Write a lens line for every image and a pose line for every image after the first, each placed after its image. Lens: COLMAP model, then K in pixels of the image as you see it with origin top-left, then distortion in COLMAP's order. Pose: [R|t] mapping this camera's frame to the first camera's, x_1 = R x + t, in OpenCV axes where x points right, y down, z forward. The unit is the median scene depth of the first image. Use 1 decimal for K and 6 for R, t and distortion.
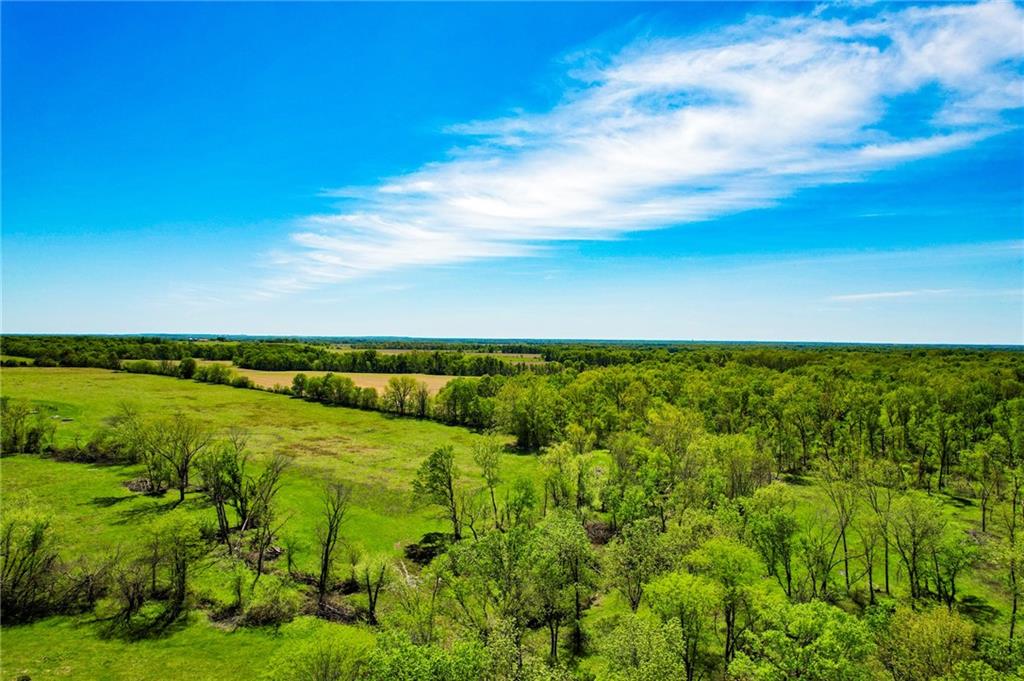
lens RADIAL K [[658.1, 0, 507.0], [0, 658.1, 356.8], [0, 0, 1]] dist [-0.087884, 0.081374]
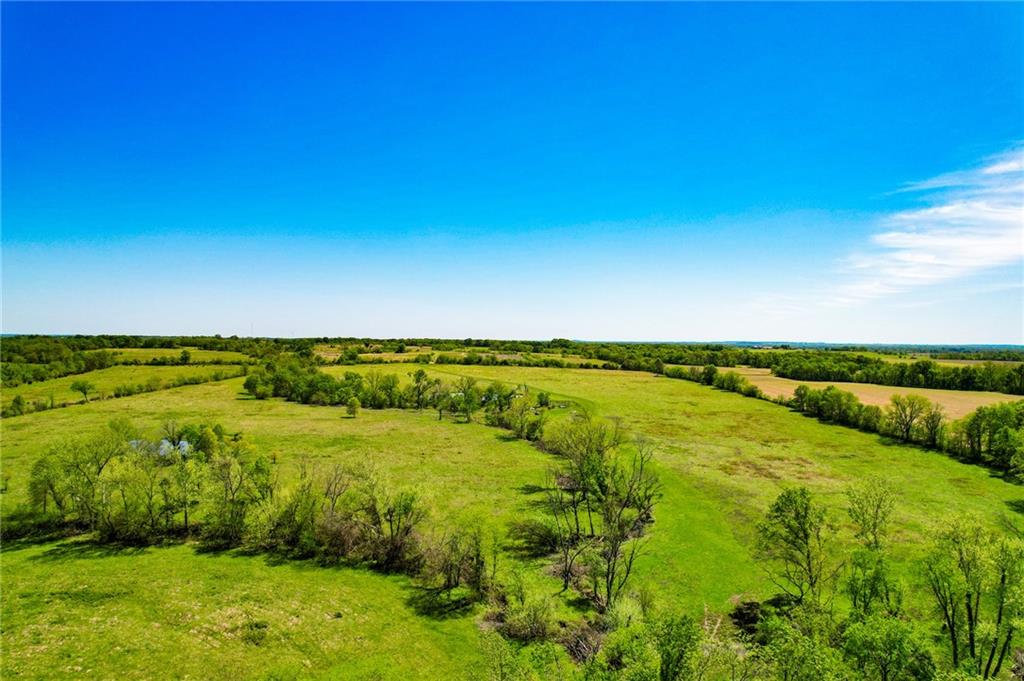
lens RADIAL K [[651.4, 0, 512.2], [0, 651.4, 319.5], [0, 0, 1]] dist [-0.080666, 0.074624]
pose [[0.670012, -0.025068, -0.741927, 0.094987], [-0.026290, 0.998001, -0.057462, -0.004356], [0.741885, 0.058006, 0.668014, 0.082117]]
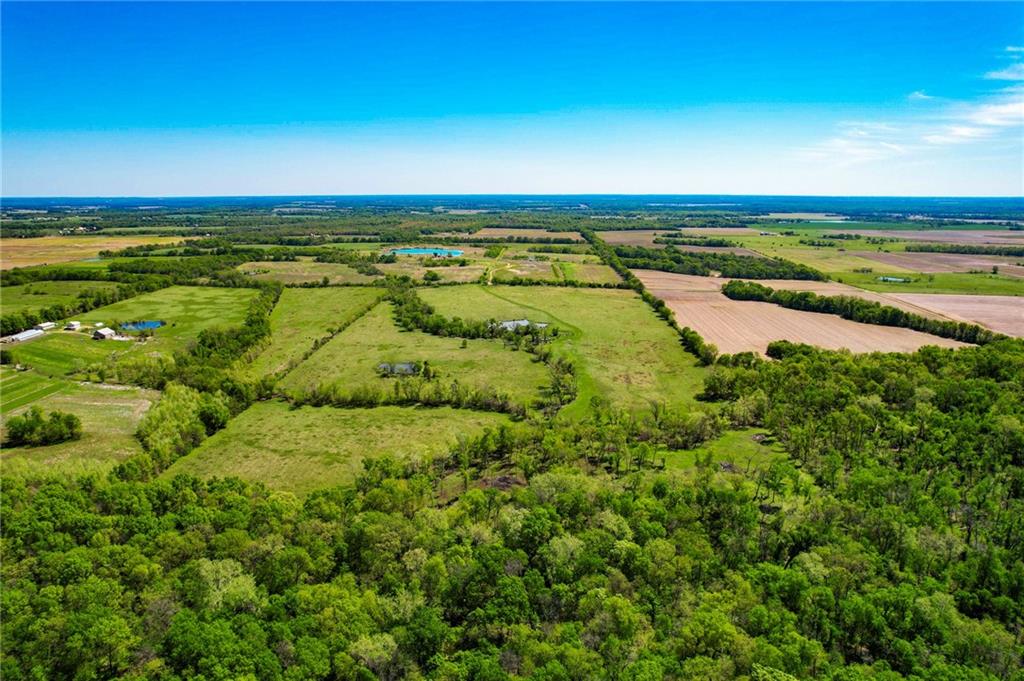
lens RADIAL K [[658.1, 0, 507.0], [0, 658.1, 356.8], [0, 0, 1]] dist [-0.087884, 0.081374]
pose [[0.618739, 0.179807, -0.764742, 0.848320], [-0.012265, 0.975547, 0.219449, -0.311024], [0.785501, -0.126402, 0.605815, -0.553618]]
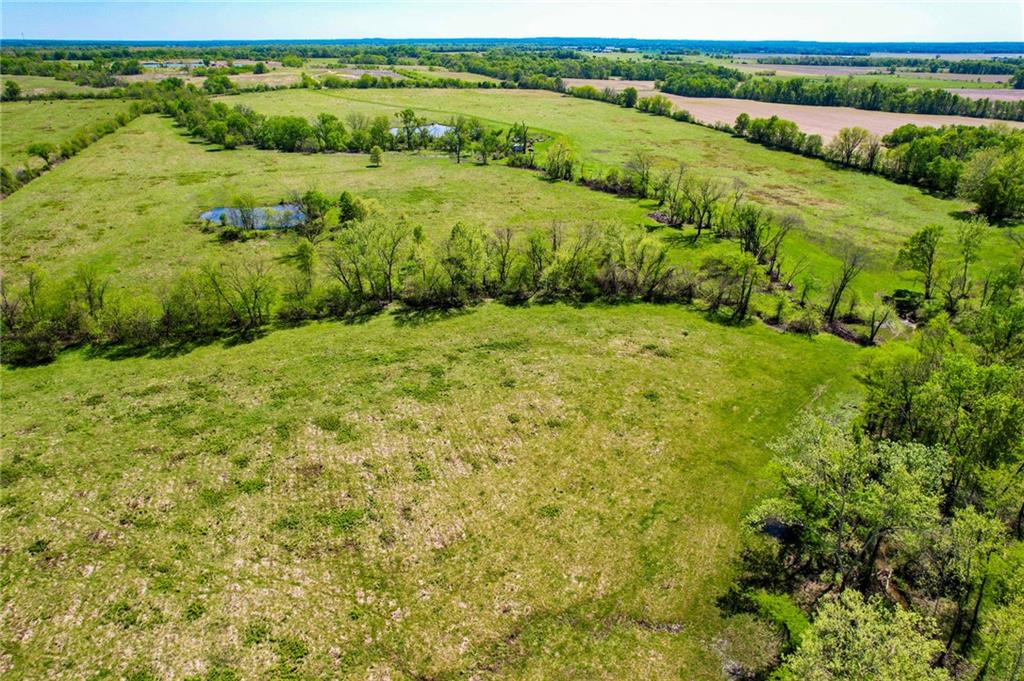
lens RADIAL K [[658.1, 0, 507.0], [0, 658.1, 356.8], [0, 0, 1]] dist [-0.087884, 0.081374]
pose [[0.849949, 0.225669, -0.476088, -0.056515], [-0.008404, 0.909317, 0.416019, -0.052553], [0.526798, -0.349594, 0.774770, -0.175929]]
